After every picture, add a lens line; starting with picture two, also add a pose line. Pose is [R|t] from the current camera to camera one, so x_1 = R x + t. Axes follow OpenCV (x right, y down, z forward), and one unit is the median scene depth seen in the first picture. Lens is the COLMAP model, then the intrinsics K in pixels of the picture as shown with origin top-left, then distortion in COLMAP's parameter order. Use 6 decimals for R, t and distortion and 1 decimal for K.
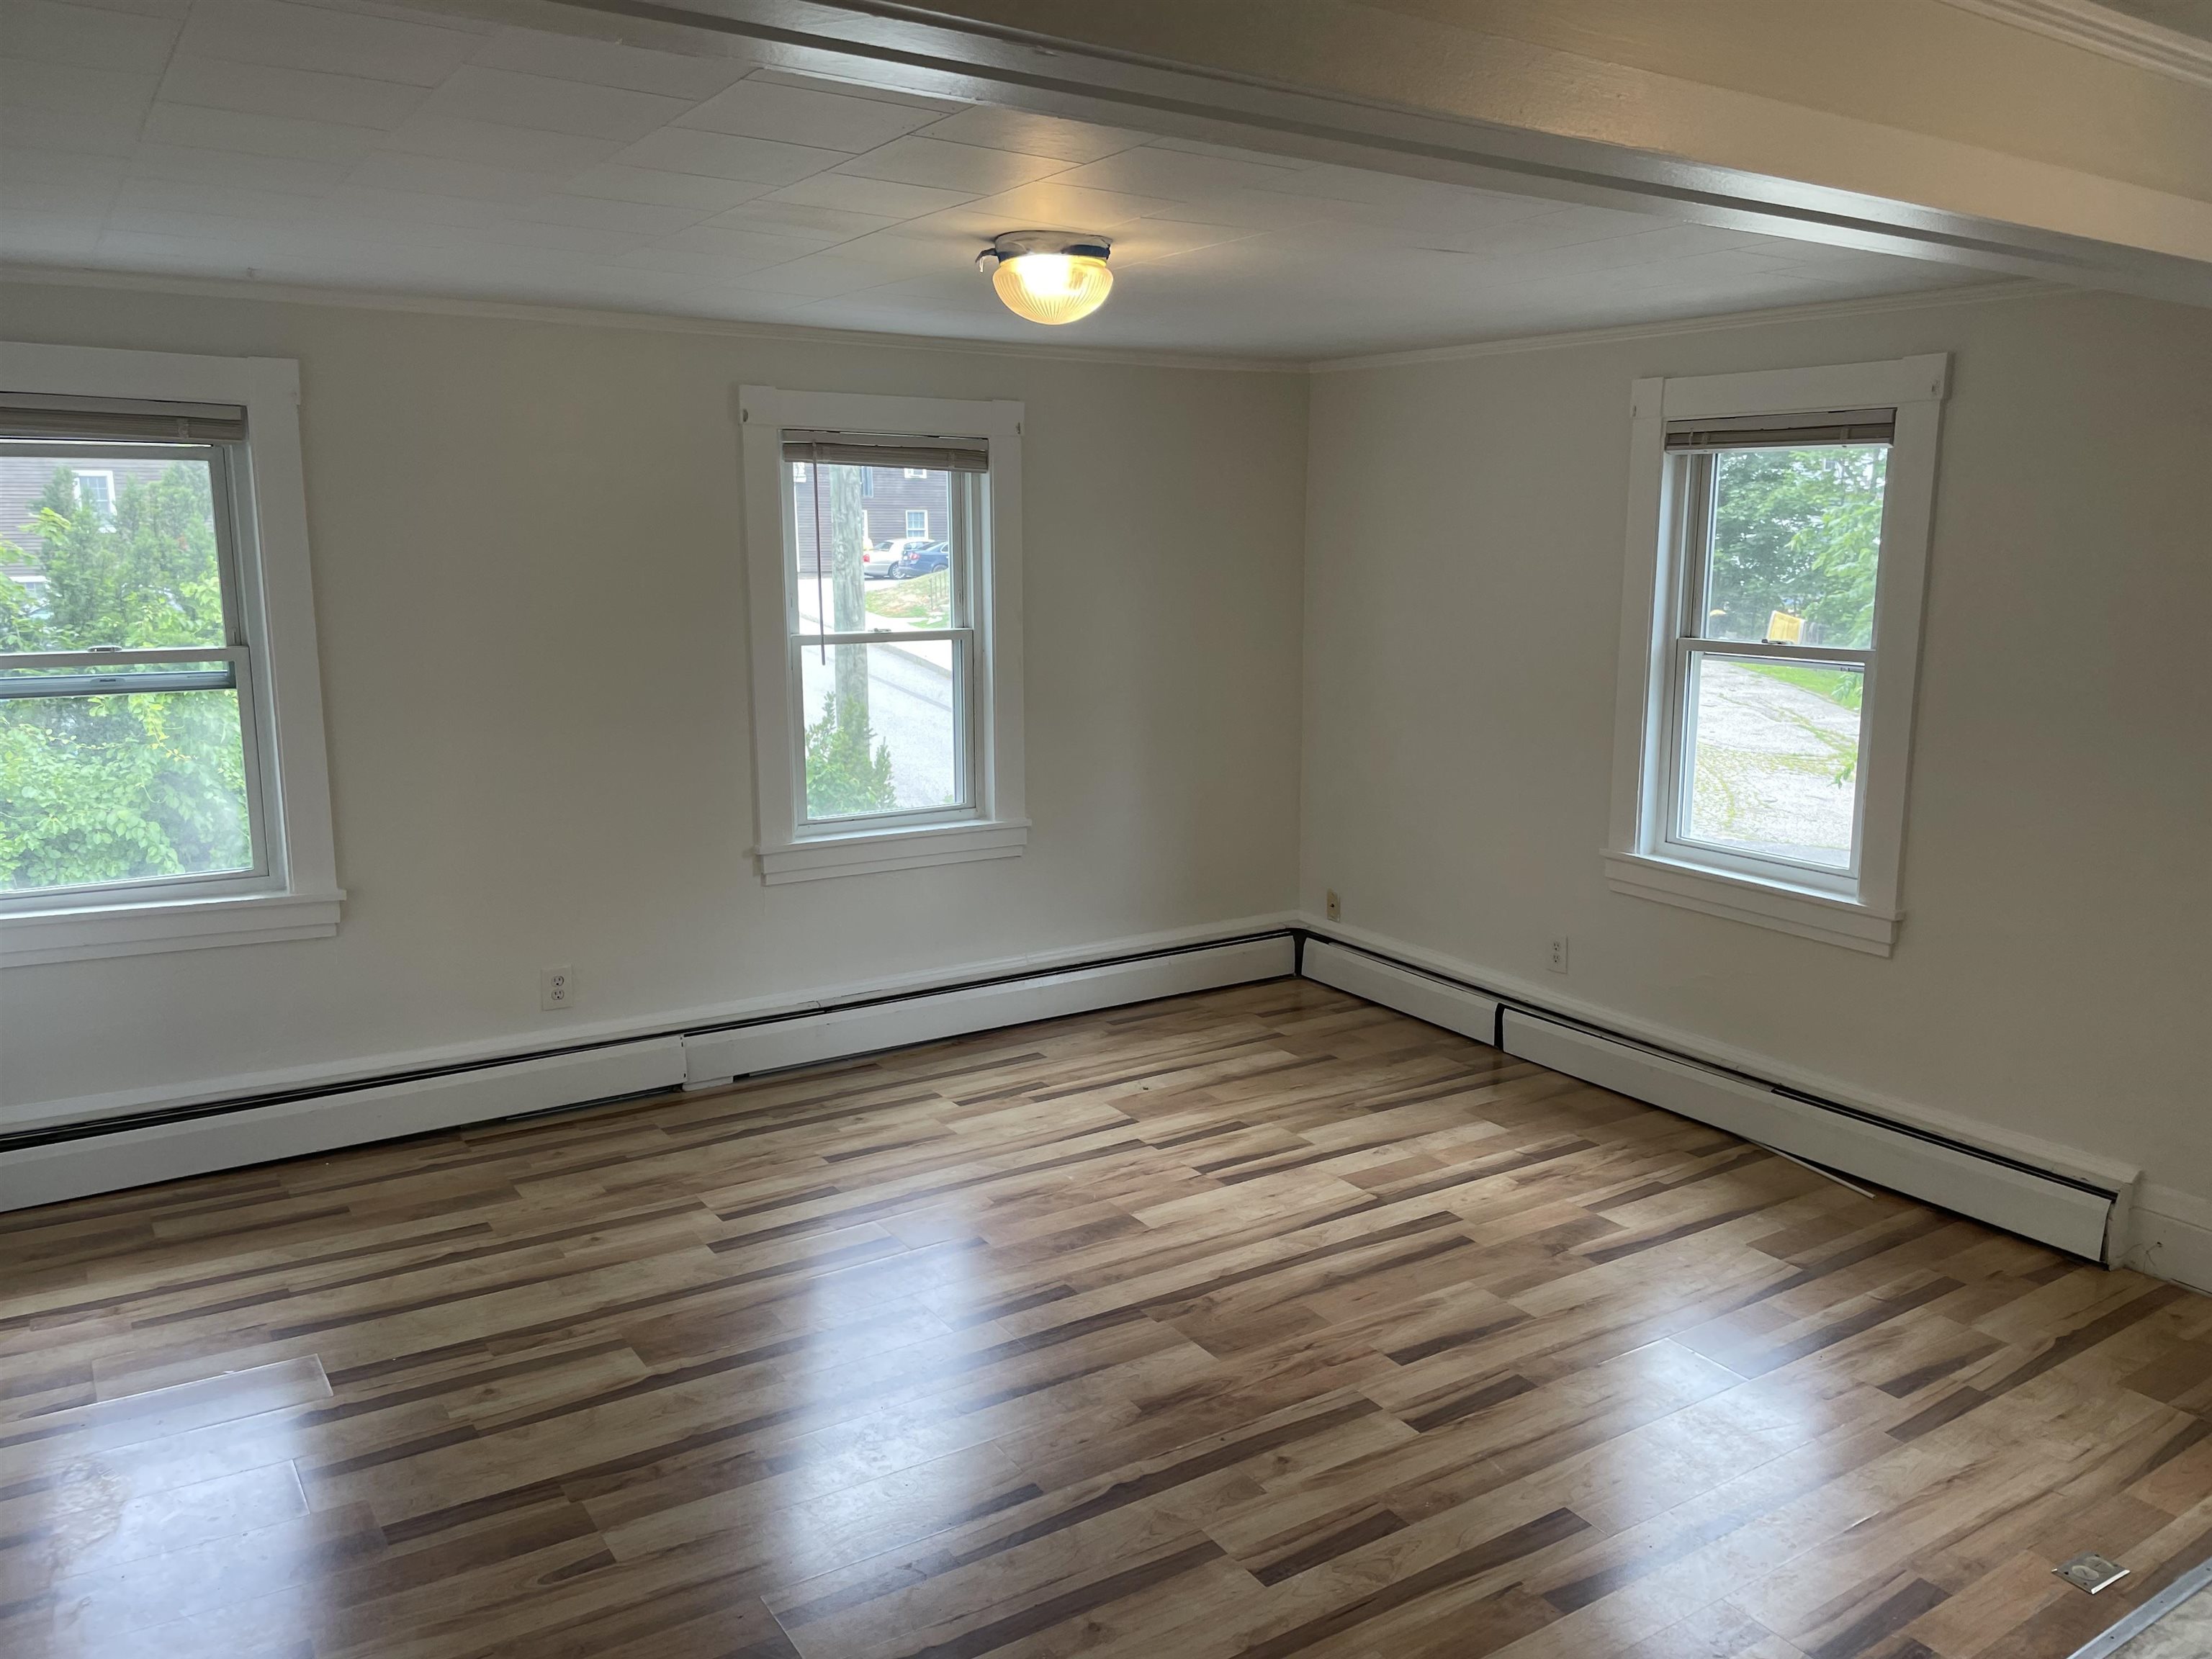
lens RADIAL K [[1702.6, 0, 1088.2], [0, 1702.6, 820.6], [0, 0, 1]] dist [0.090926, -0.127039]
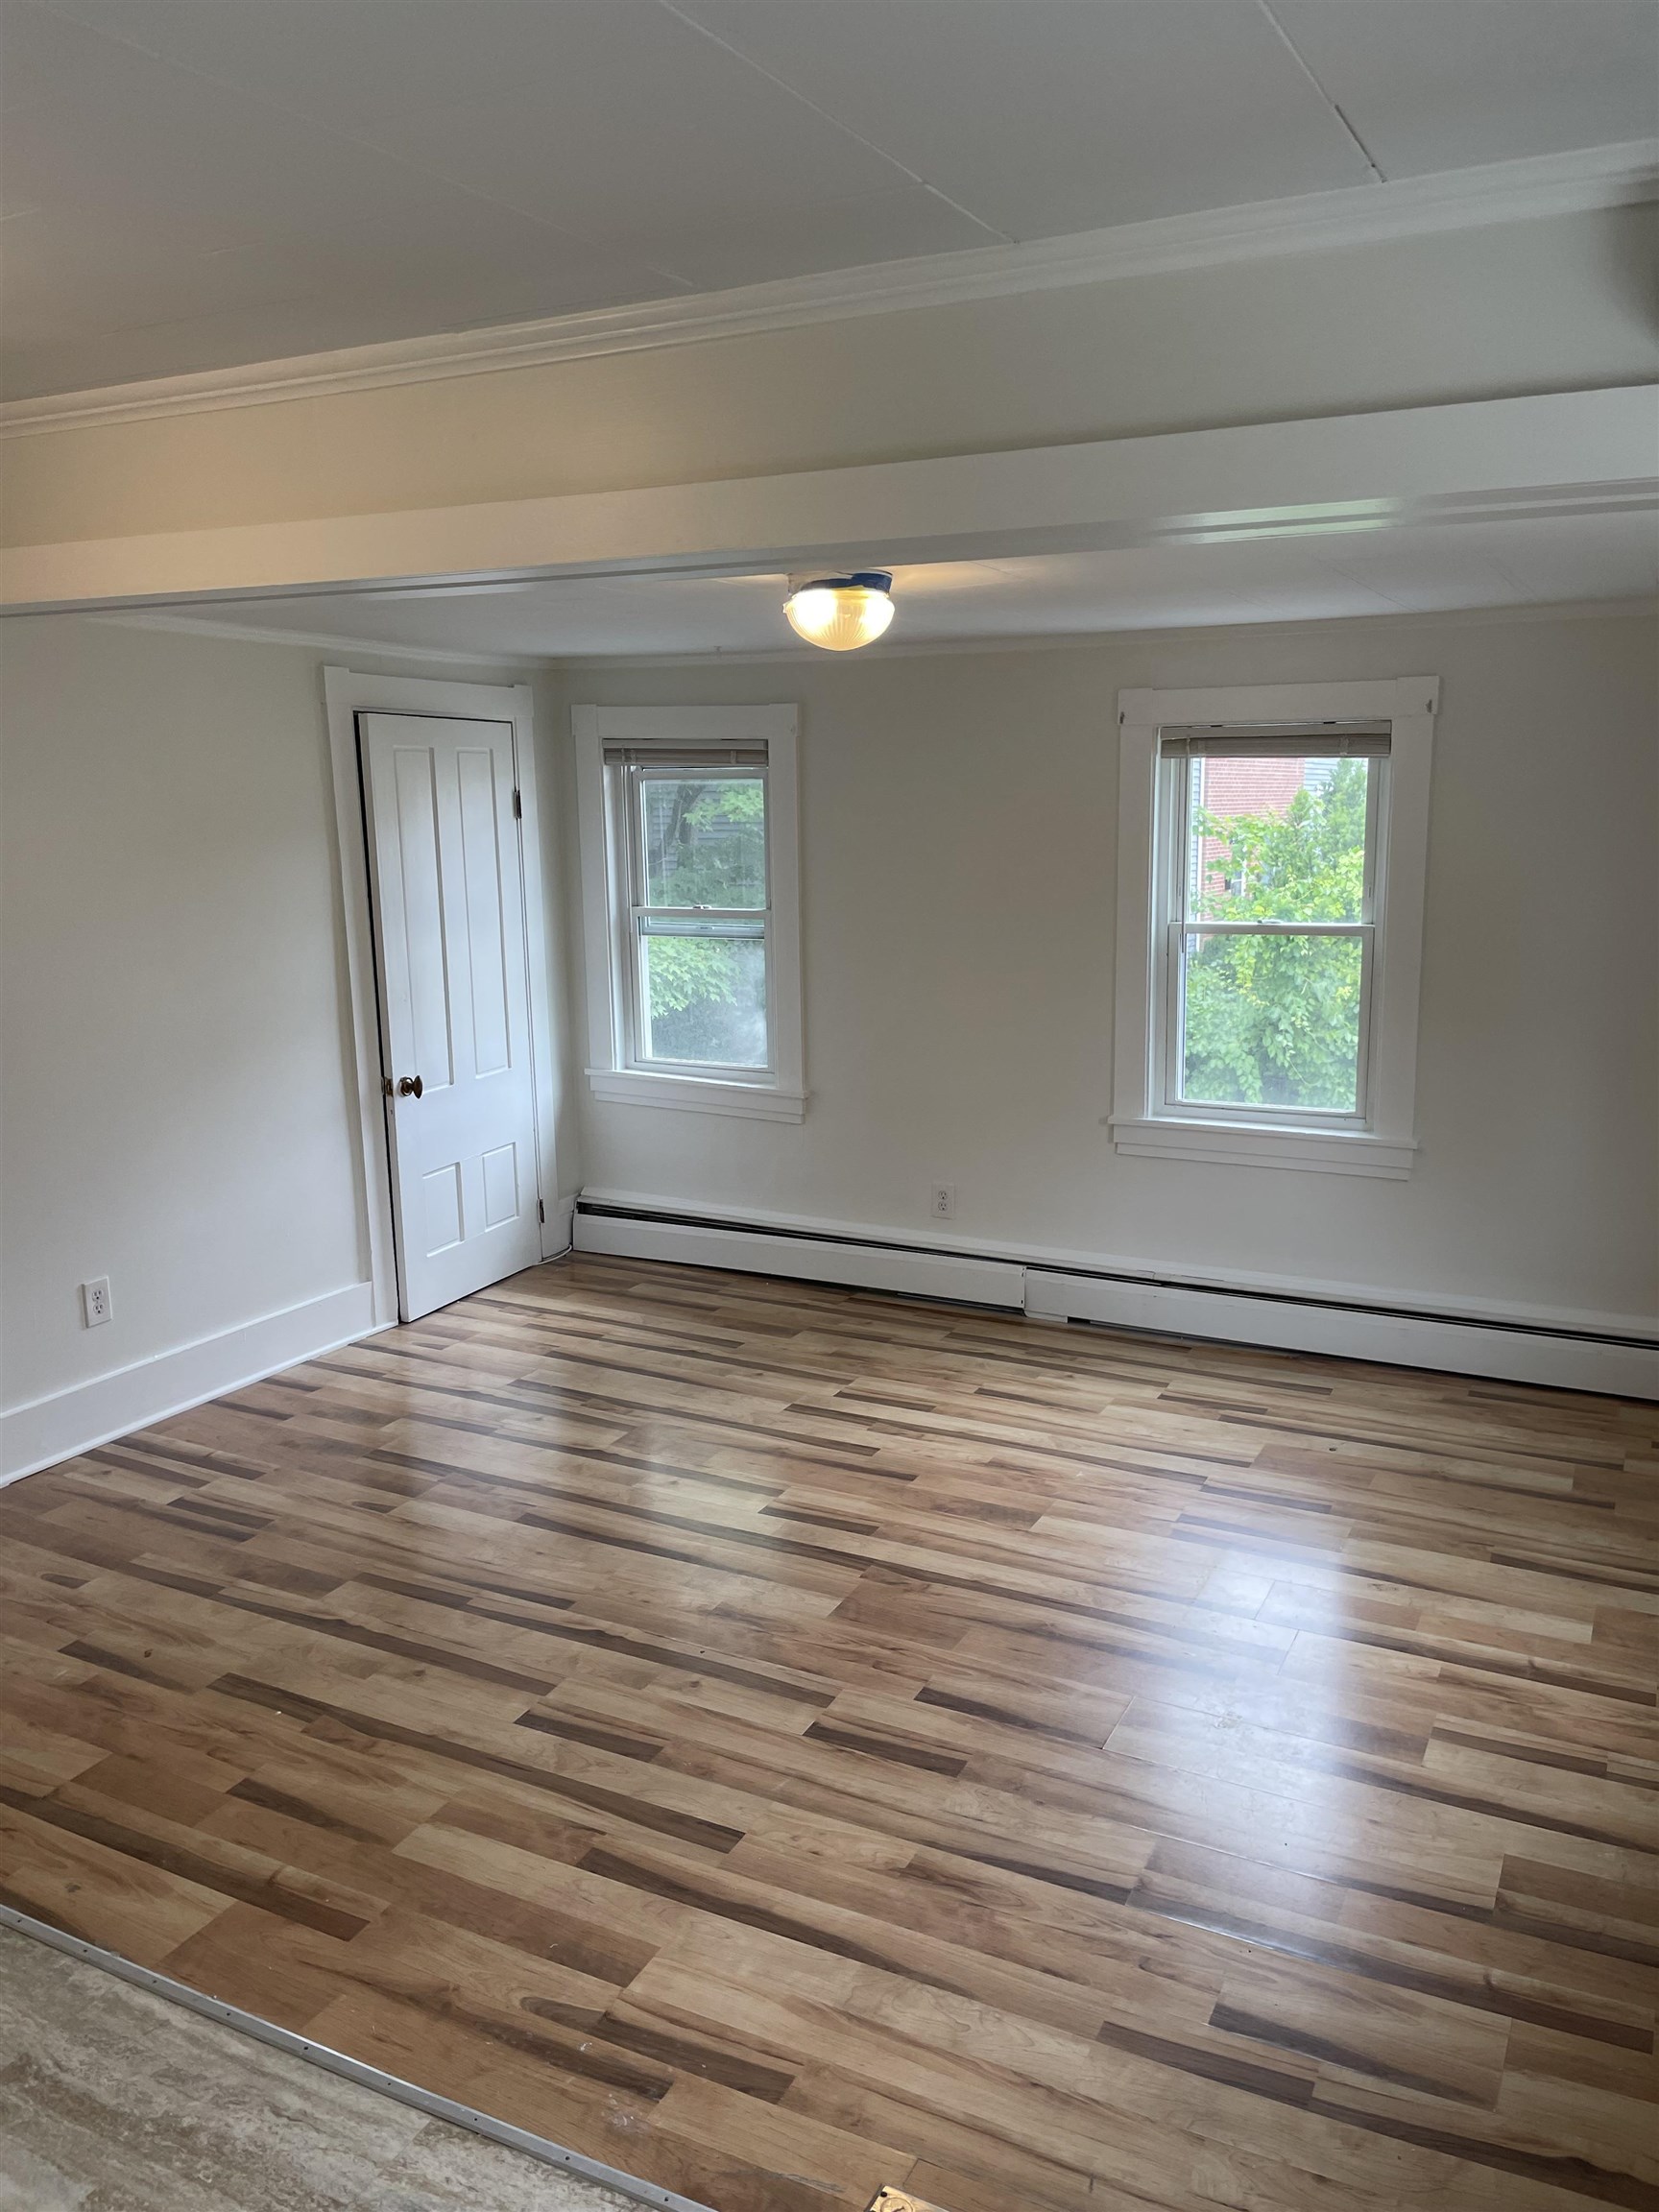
lens RADIAL K [[1702.6, 0, 829.8], [0, 1702.6, 1104.6], [0, 0, 1]] dist [0.090926, -0.127039]
pose [[0.479857, 0.147649, -0.864834, 0.784932], [-0.136407, 0.986306, 0.092701, -0.081260], [0.866678, 0.073486, 0.493426, 0.375738]]
